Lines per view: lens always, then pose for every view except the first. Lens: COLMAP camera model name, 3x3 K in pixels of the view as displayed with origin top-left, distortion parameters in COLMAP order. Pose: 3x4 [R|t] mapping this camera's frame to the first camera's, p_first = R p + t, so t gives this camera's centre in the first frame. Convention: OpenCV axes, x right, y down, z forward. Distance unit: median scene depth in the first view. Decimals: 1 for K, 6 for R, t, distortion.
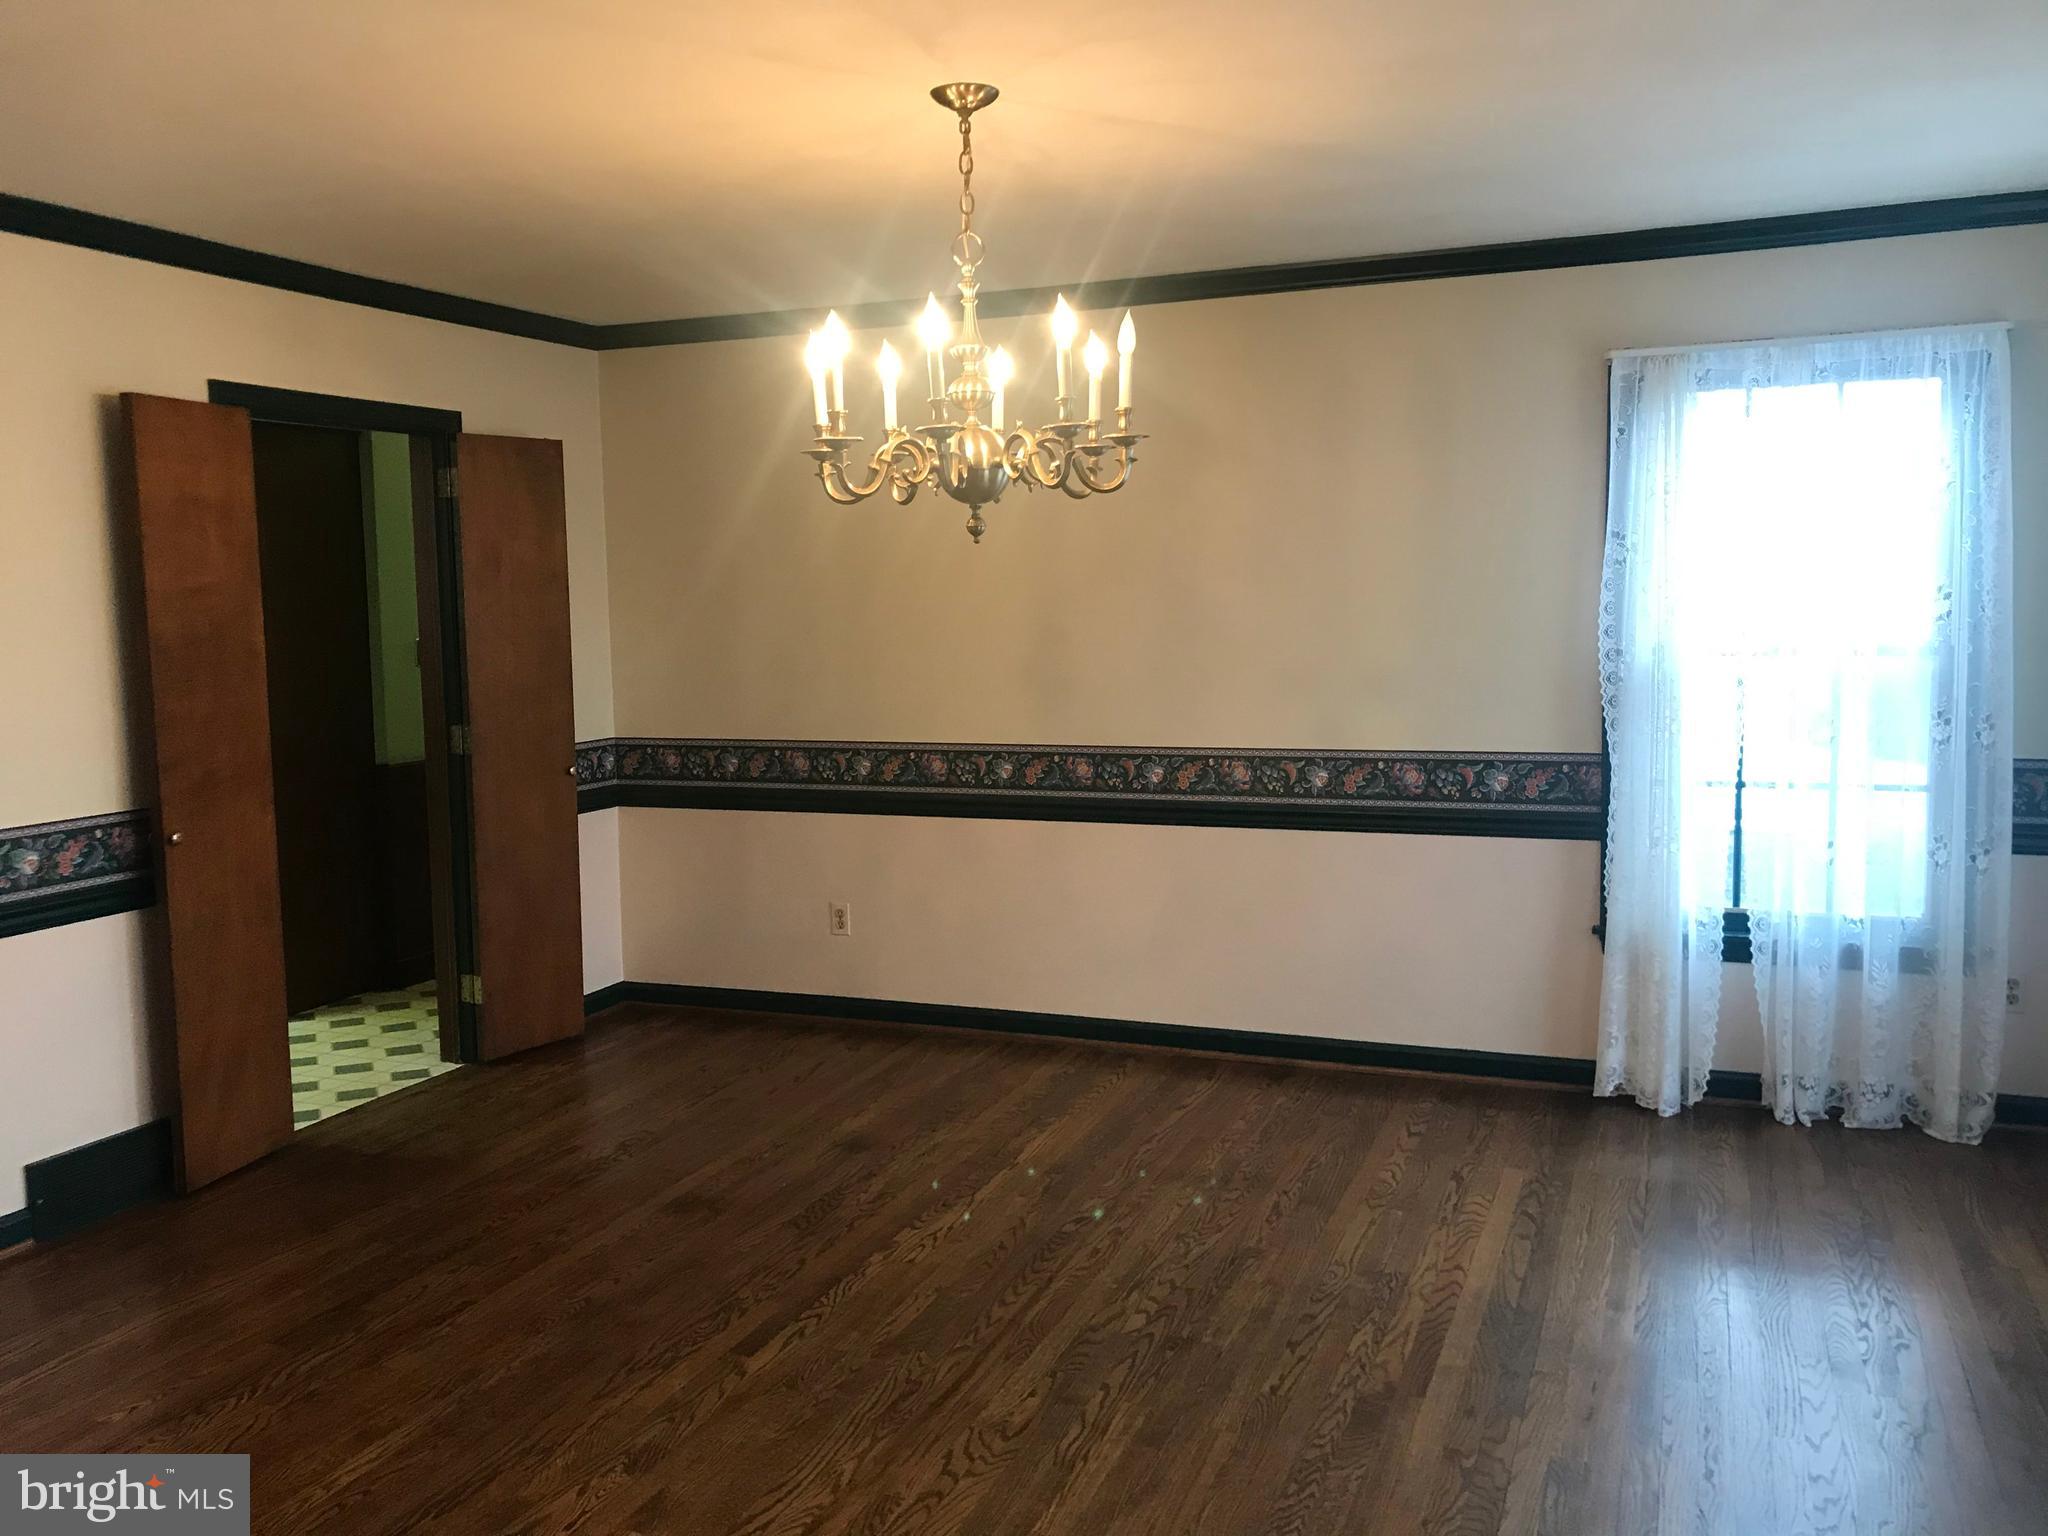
lens RADIAL K [[1708.3, 0, 1027.5], [0, 1708.3, 767.8], [0, 0, 1]] dist [0.037080, -0.005580]
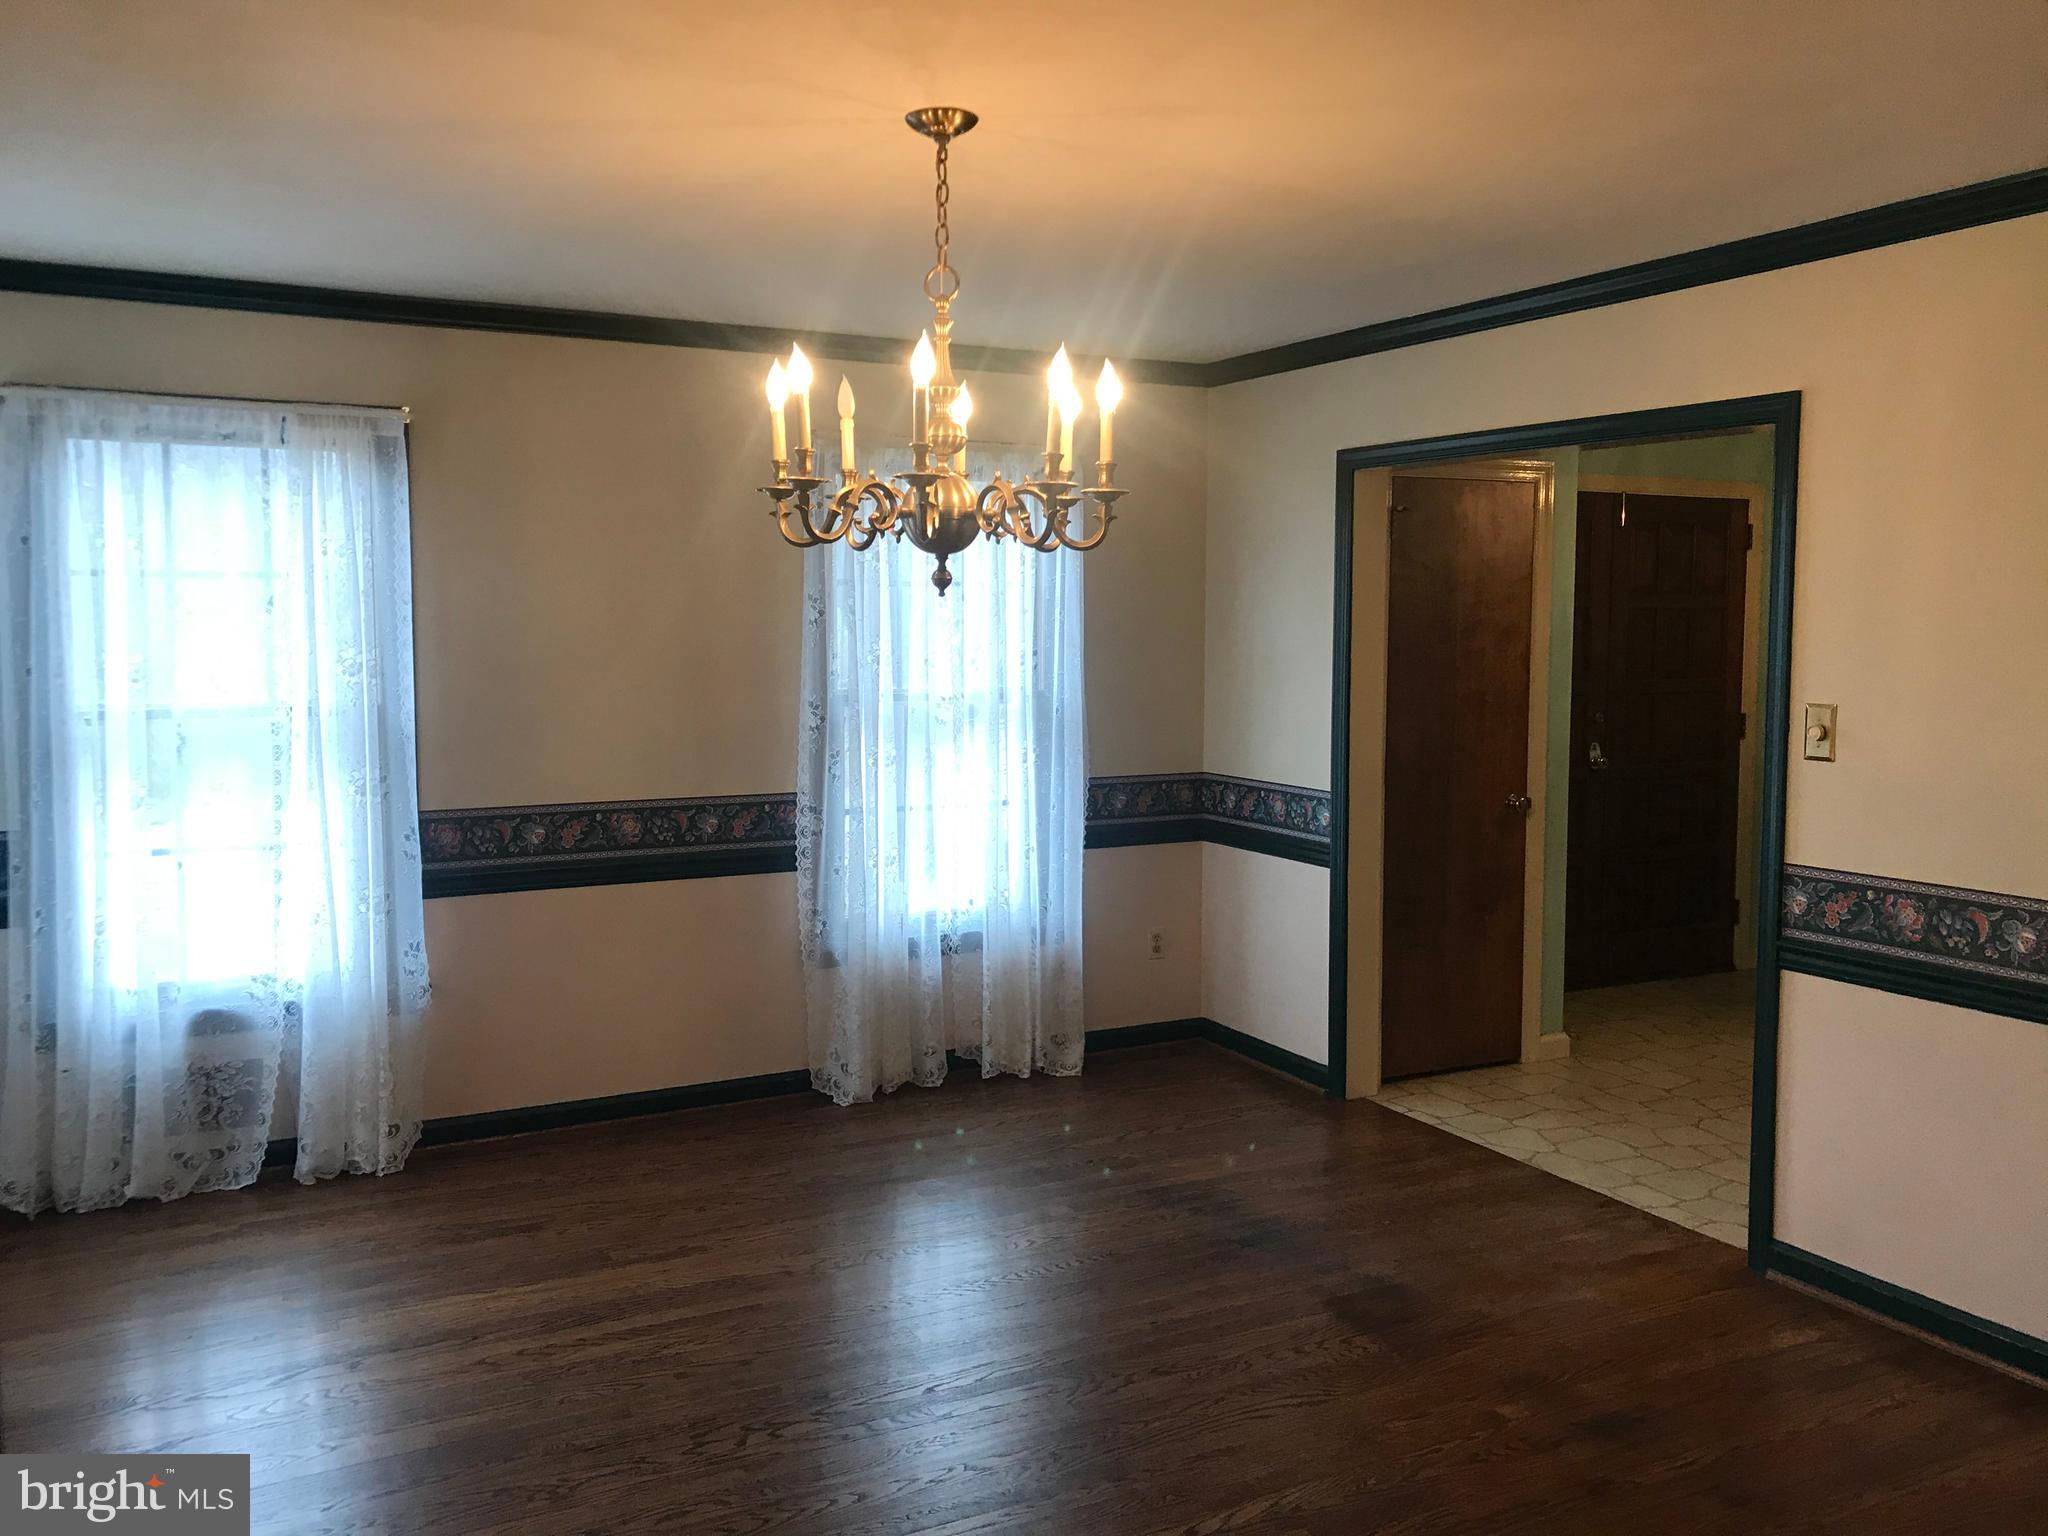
lens RADIAL K [[1708.3, 0, 1019.9], [0, 1708.3, 762.9], [0, 0, 1]] dist [0.037080, -0.005580]
pose [[0.668435, -0.040639, 0.742660, -0.628408], [0.068967, 0.997591, -0.007486, -0.014654], [-0.740566, 0.056223, 0.669627, 0.232710]]
